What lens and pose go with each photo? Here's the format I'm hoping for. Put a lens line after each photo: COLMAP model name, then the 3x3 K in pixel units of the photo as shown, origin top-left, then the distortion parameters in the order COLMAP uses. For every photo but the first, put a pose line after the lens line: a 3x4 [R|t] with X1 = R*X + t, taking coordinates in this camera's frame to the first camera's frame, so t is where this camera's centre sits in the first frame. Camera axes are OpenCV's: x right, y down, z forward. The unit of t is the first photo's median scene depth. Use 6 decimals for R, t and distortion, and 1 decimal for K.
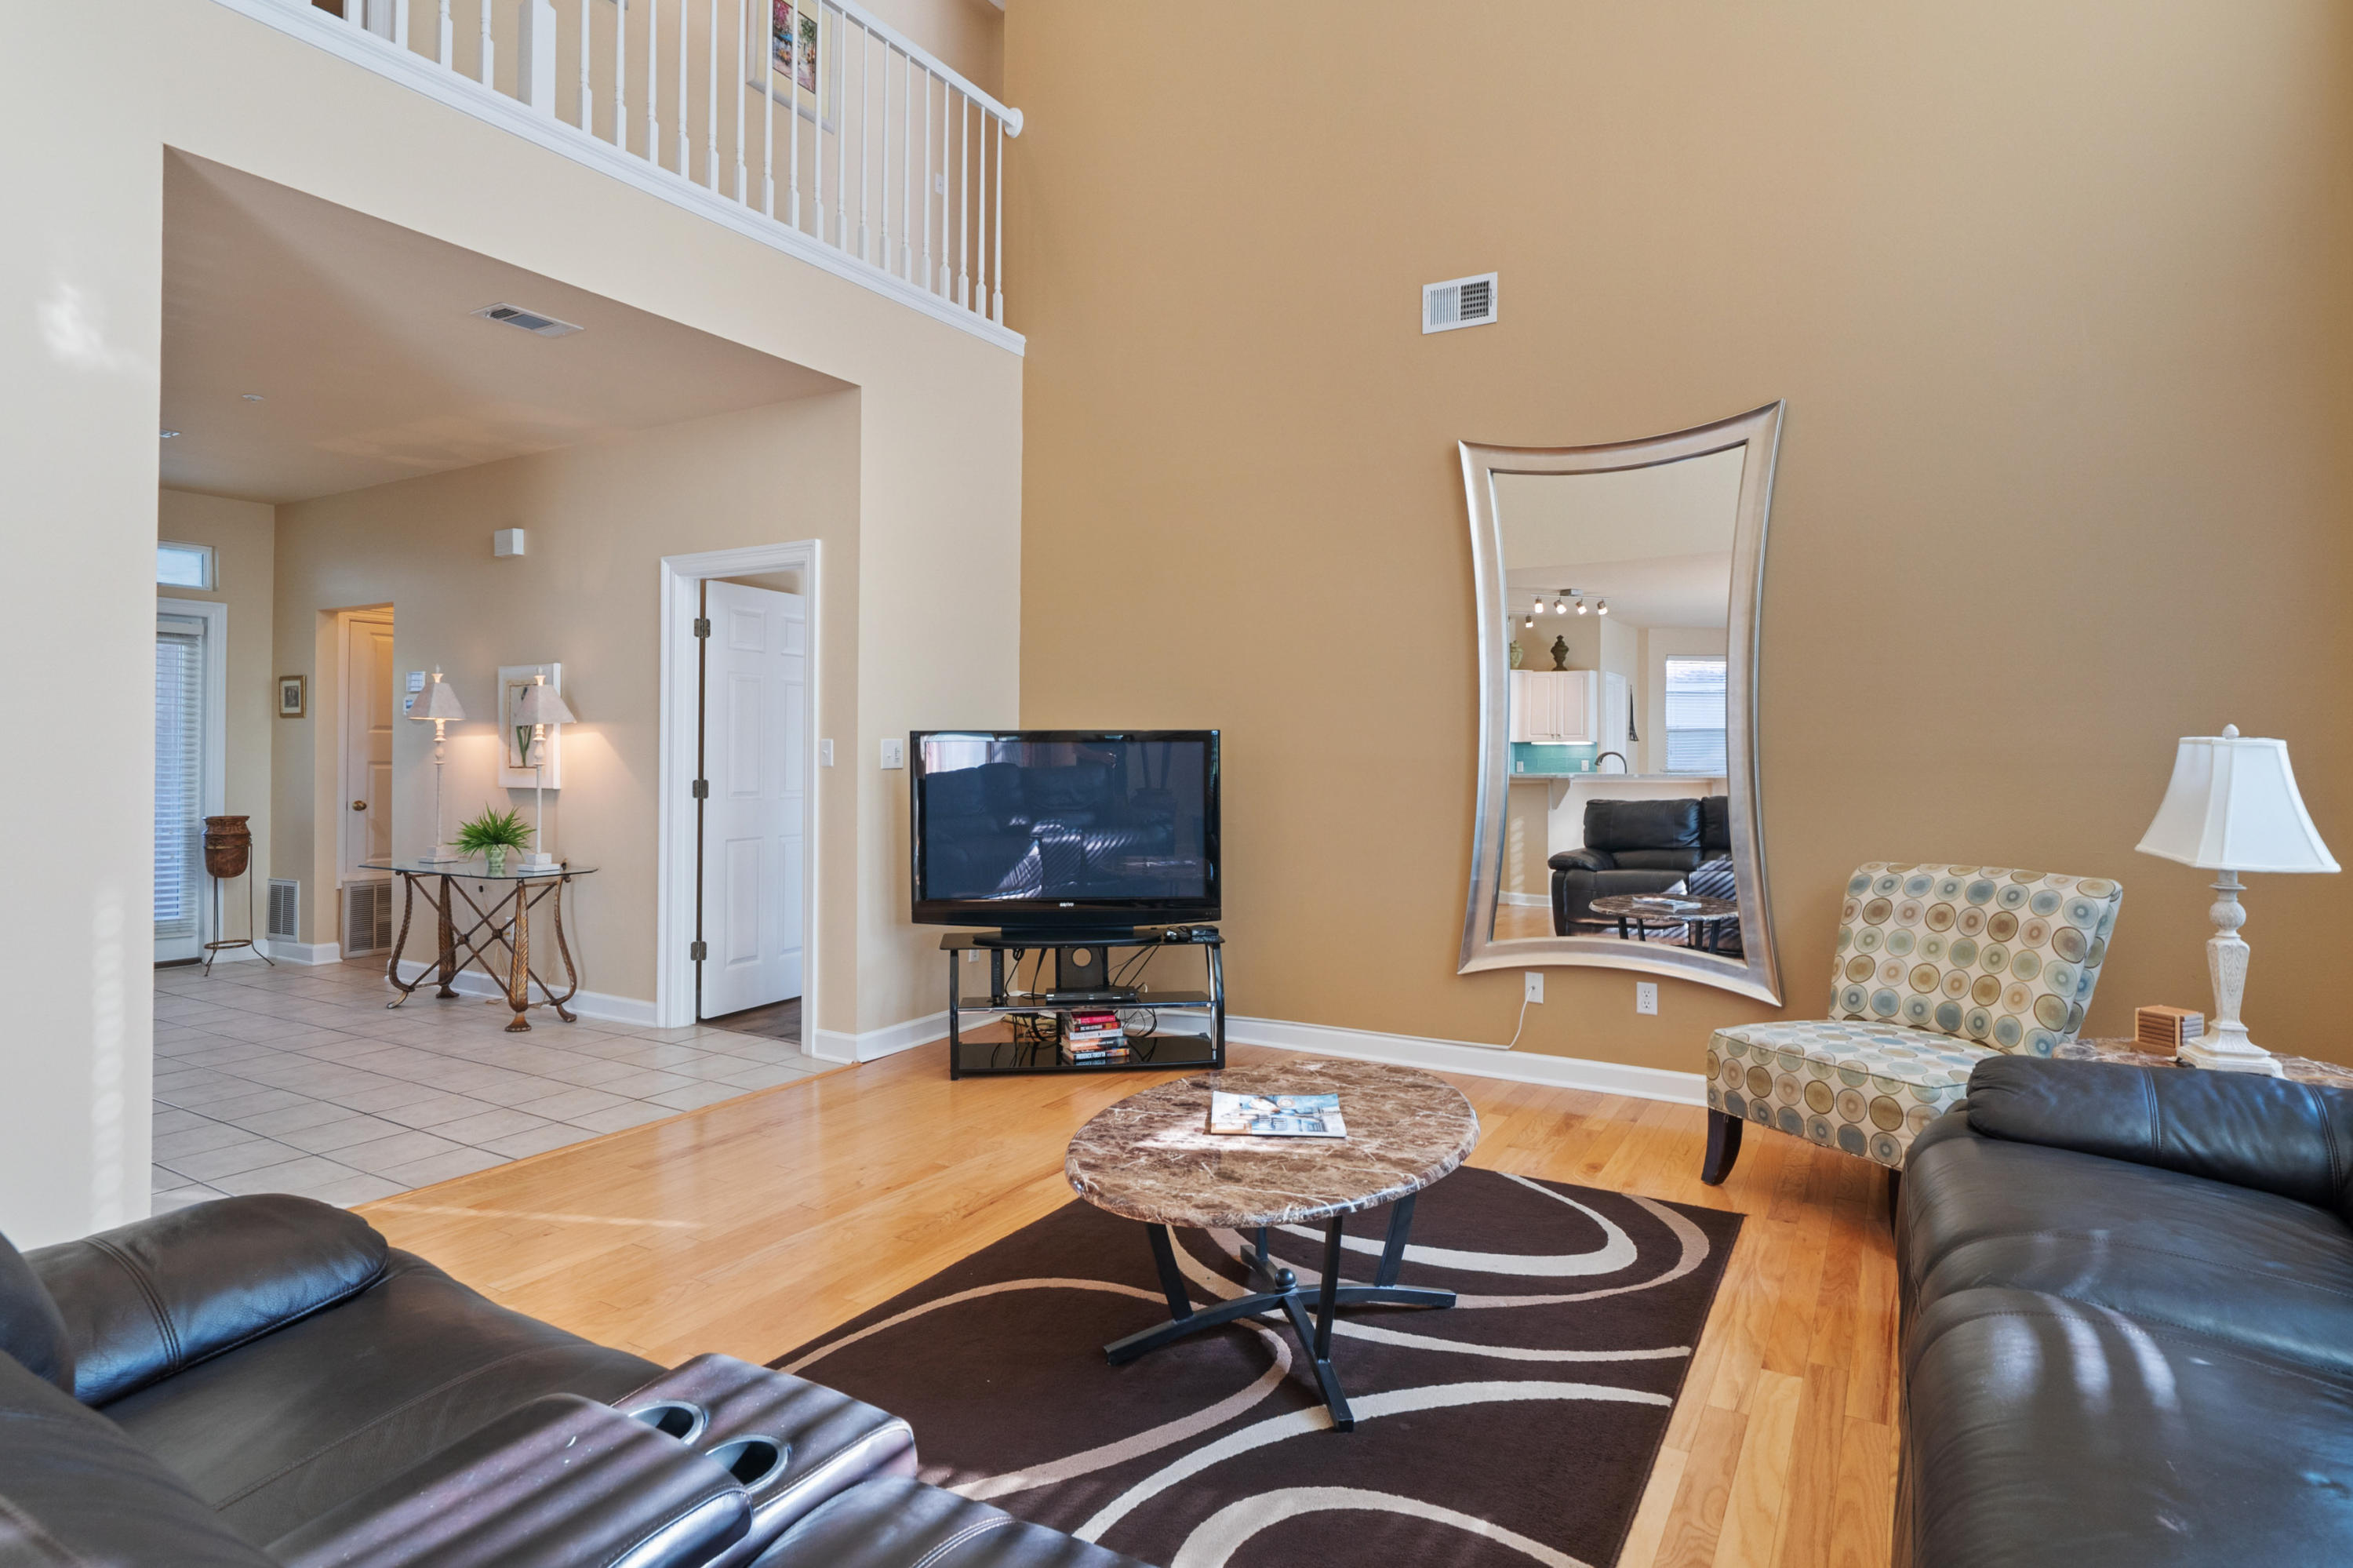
lens RADIAL K [[1248.8, 0, 1169.8], [0, 1248.8, 748.0], [0, 0, 1]] dist [-0.001152, -0.002382]
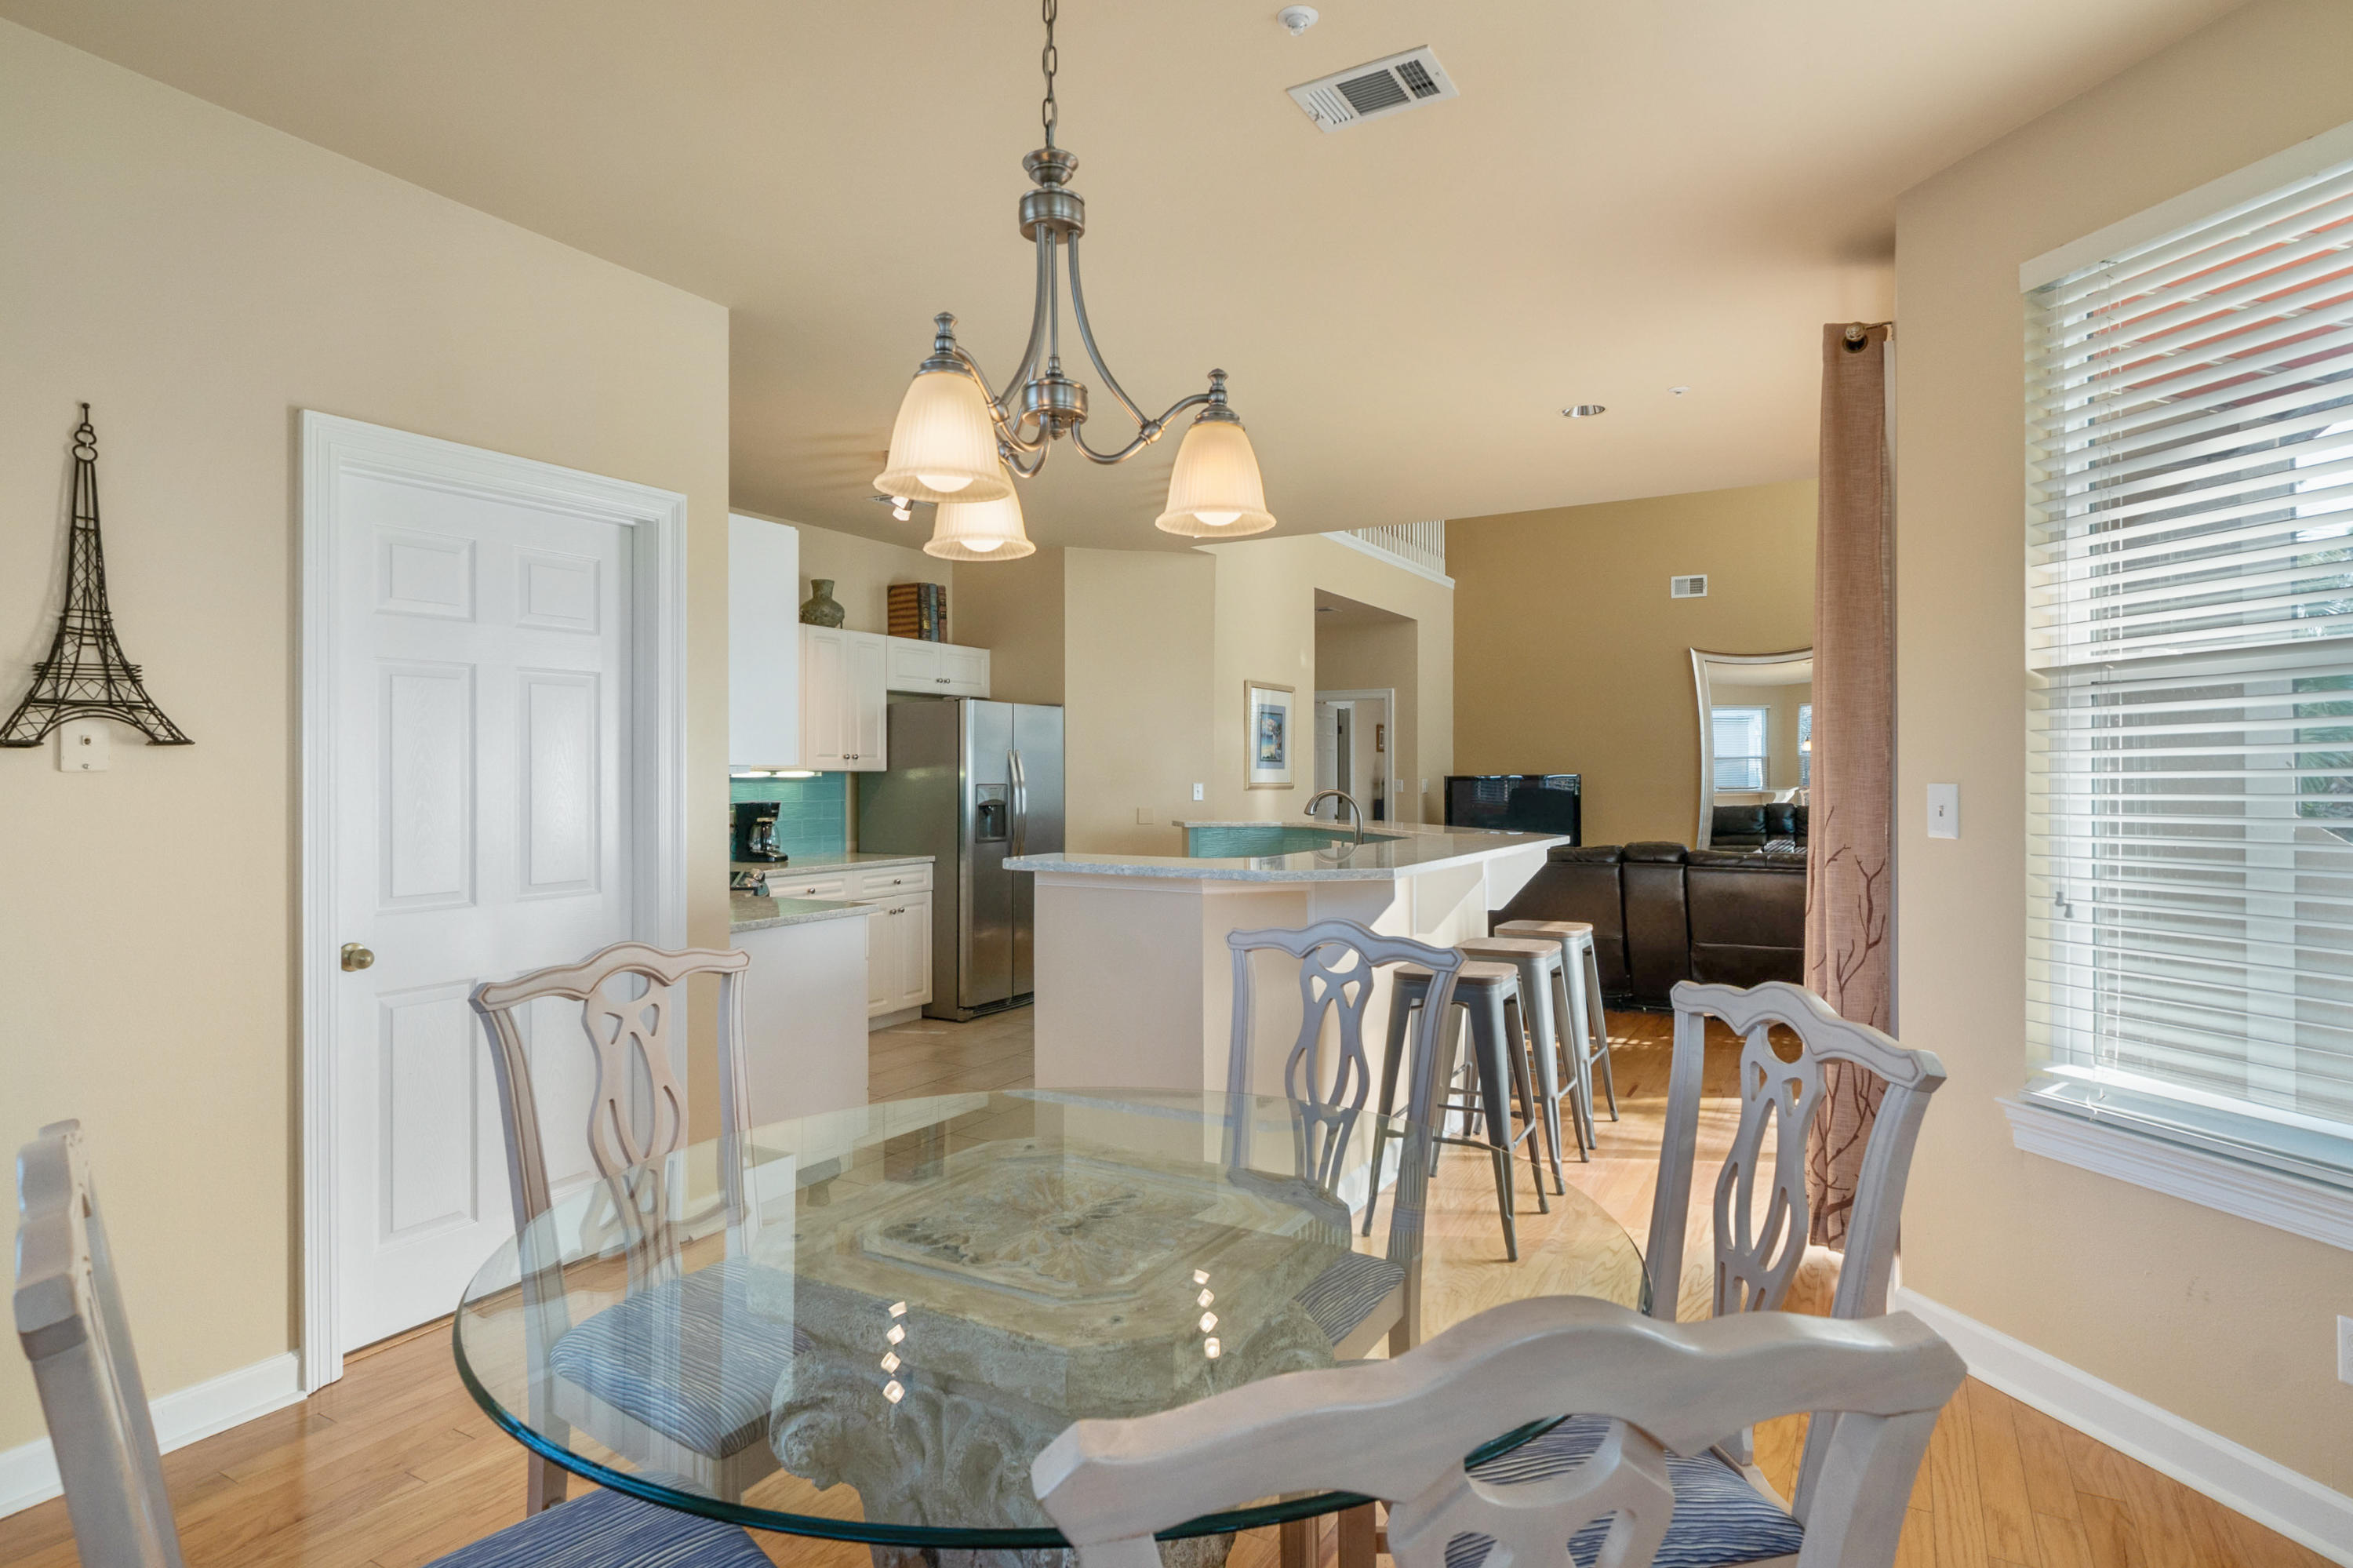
lens RADIAL K [[1248.8, 0, 1187.6], [0, 1248.8, 761.6], [0, 0, 1]] dist [-0.001152, -0.002382]
pose [[0.999385, -0.009536, 0.033745, -0.776708], [0.009653, 0.999948, -0.003293, -0.038903], [-0.033712, 0.003617, 0.999425, -1.267261]]
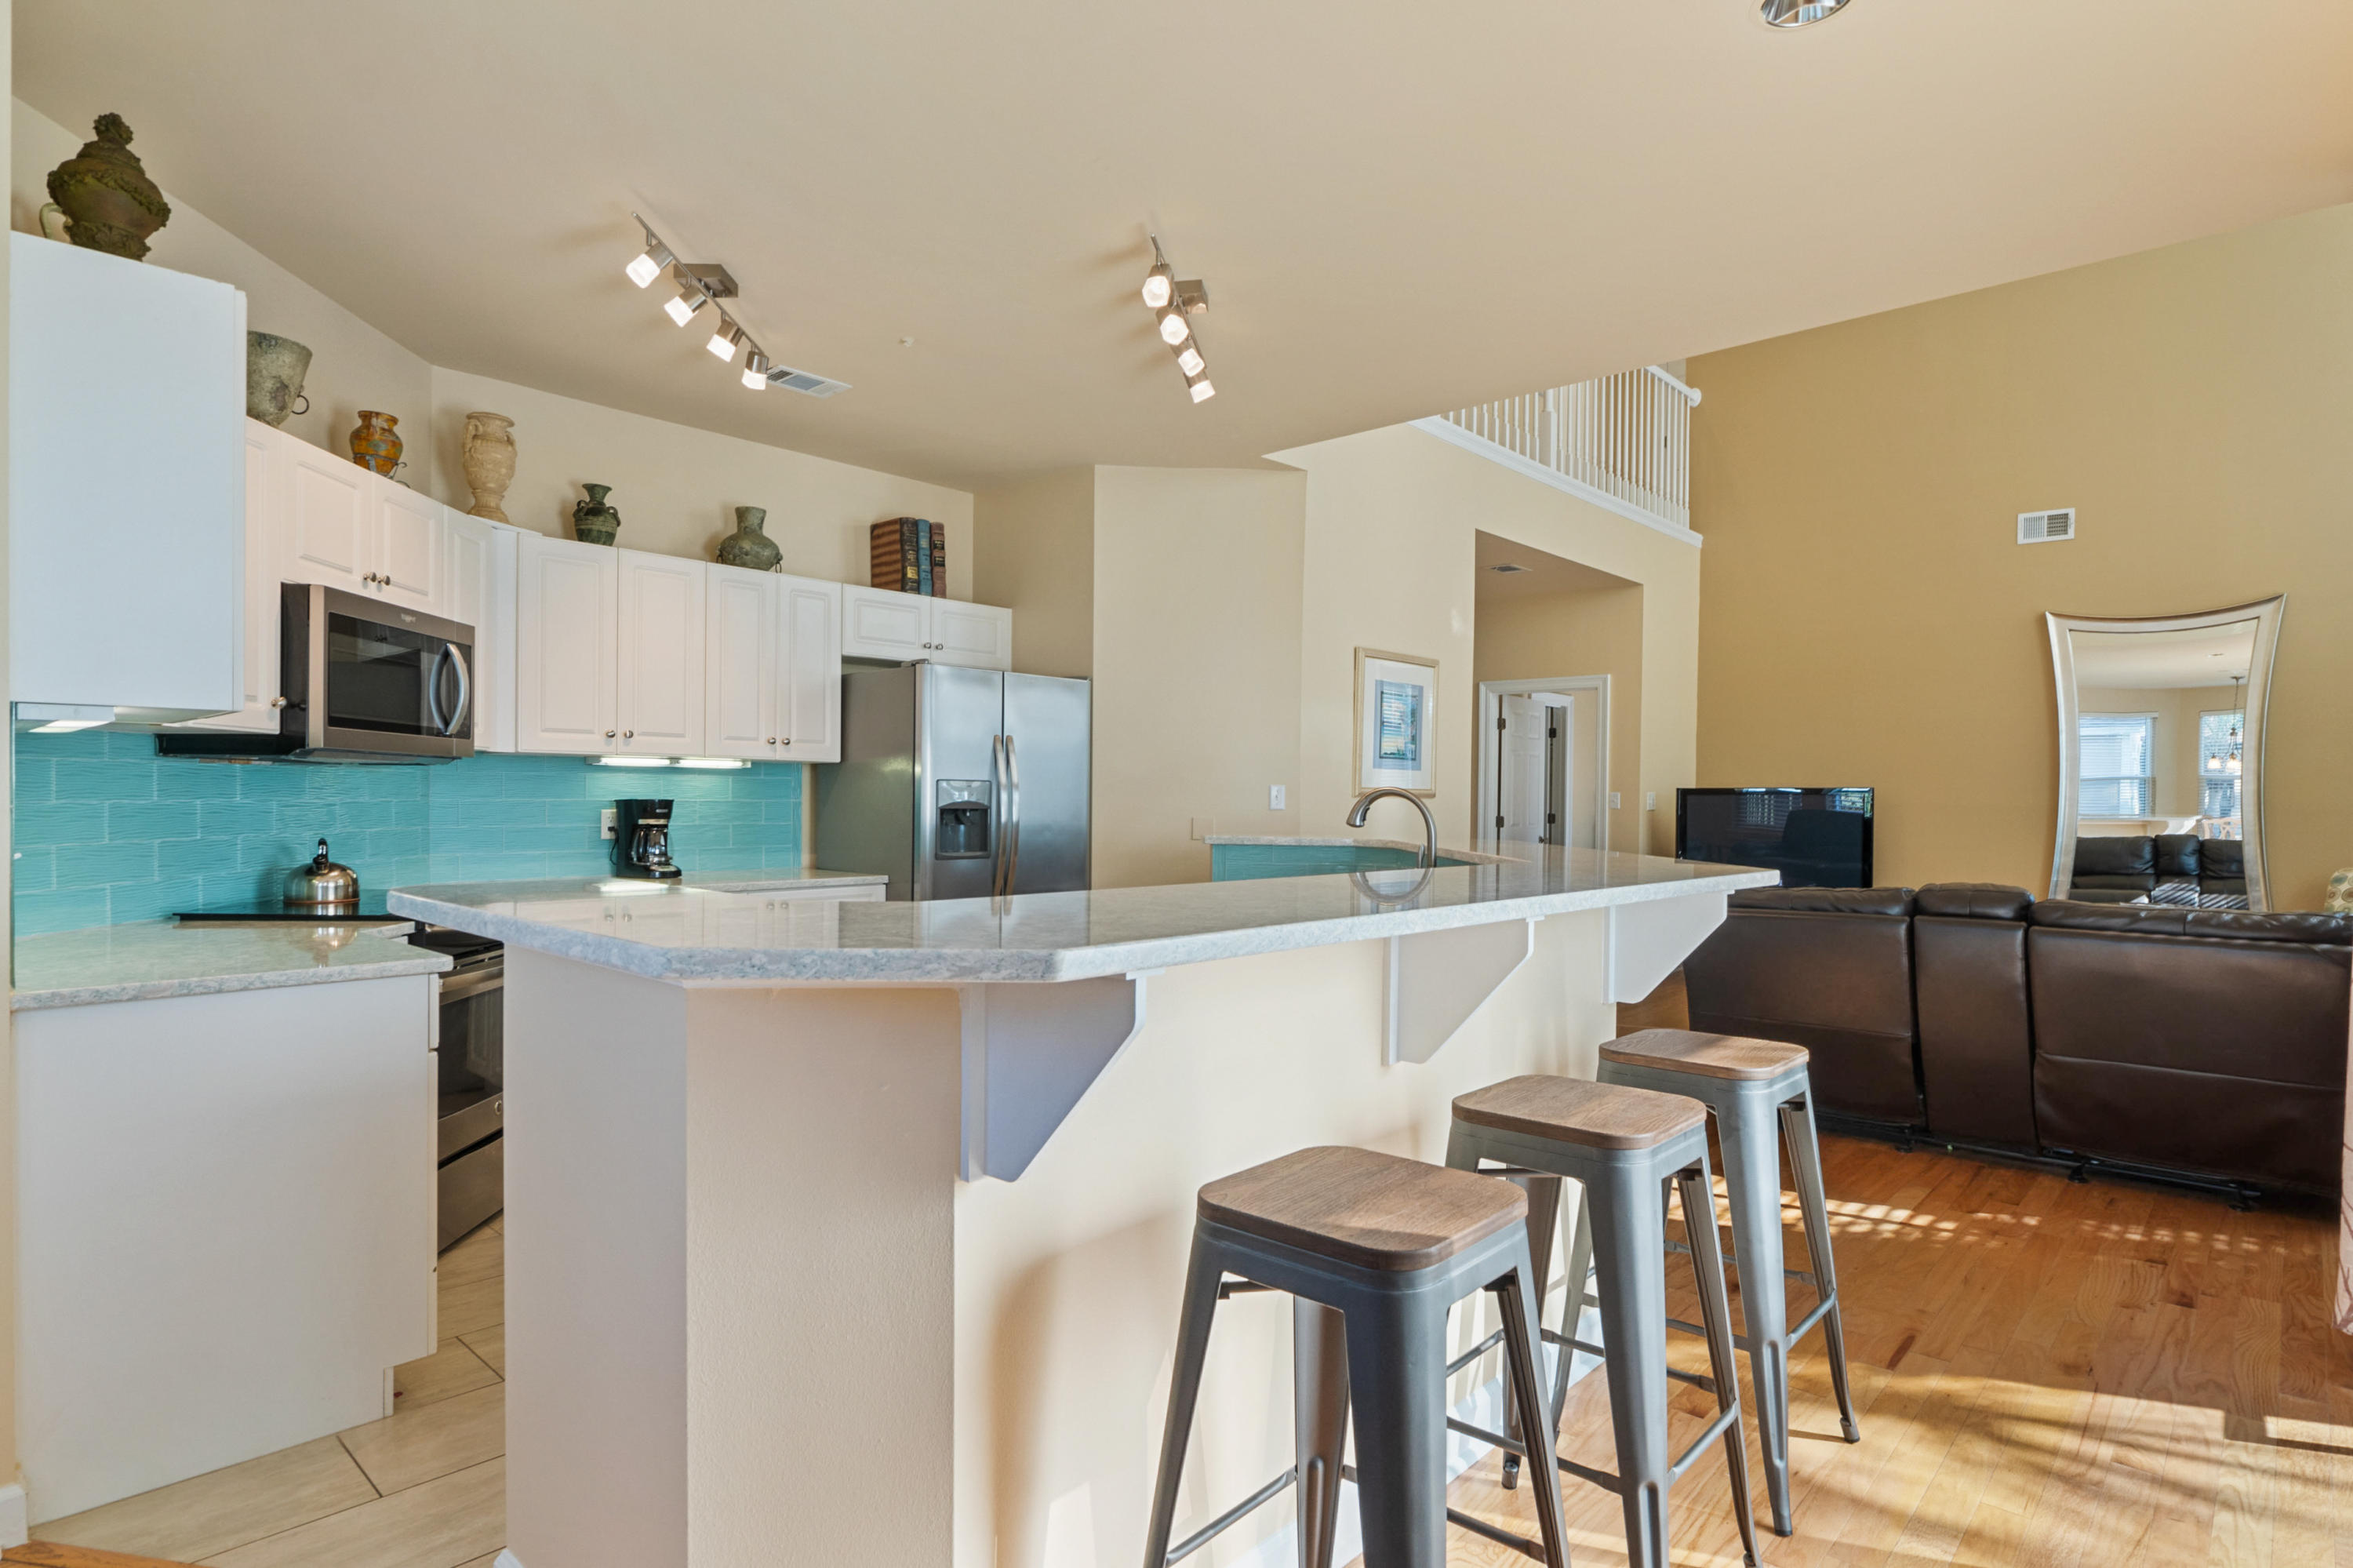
lens RADIAL K [[1248.8, 0, 1175.9], [0, 1248.8, 805.3], [0, 0, 1]] dist [-0.001152, -0.002382]
pose [[0.981779, 0.003811, -0.189988, -0.579732], [-0.001390, 0.999916, 0.012873, -0.012686], [0.190022, -0.012374, 0.981702, -0.826819]]
